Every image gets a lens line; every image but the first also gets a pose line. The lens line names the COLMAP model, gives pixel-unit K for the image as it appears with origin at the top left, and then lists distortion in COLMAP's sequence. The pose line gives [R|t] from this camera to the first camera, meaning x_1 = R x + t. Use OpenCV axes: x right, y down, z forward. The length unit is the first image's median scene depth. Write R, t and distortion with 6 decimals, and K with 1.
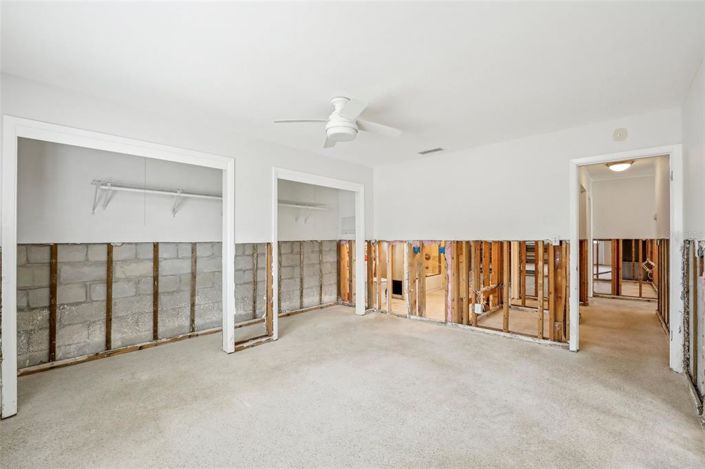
lens RADIAL K [[308.5, 0, 352.5], [0, 308.5, 234.5], [0, 0, 1]] dist [-0.001055, -0.000150]
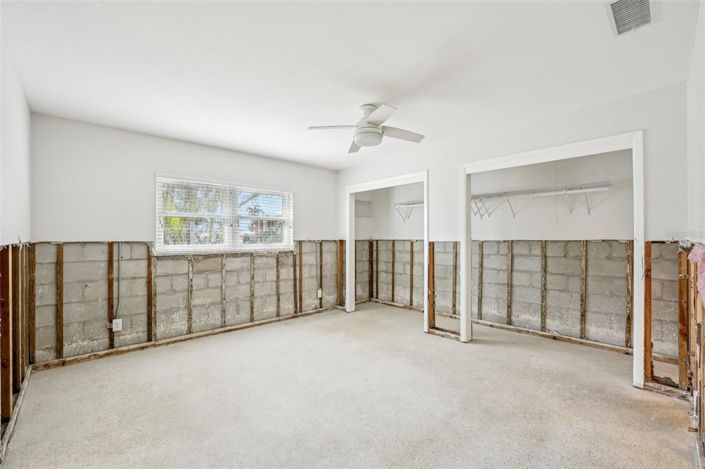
lens RADIAL K [[291.6, 0, 353.7], [0, 291.6, 240.0], [0, 0, 1]] dist [0.000397, 0.000285]
pose [[-0.055139, 0.010612, -0.998422, 0.740674], [0.017438, 0.999801, 0.009663, 0.008042], [0.998326, -0.016878, -0.055313, 0.776493]]
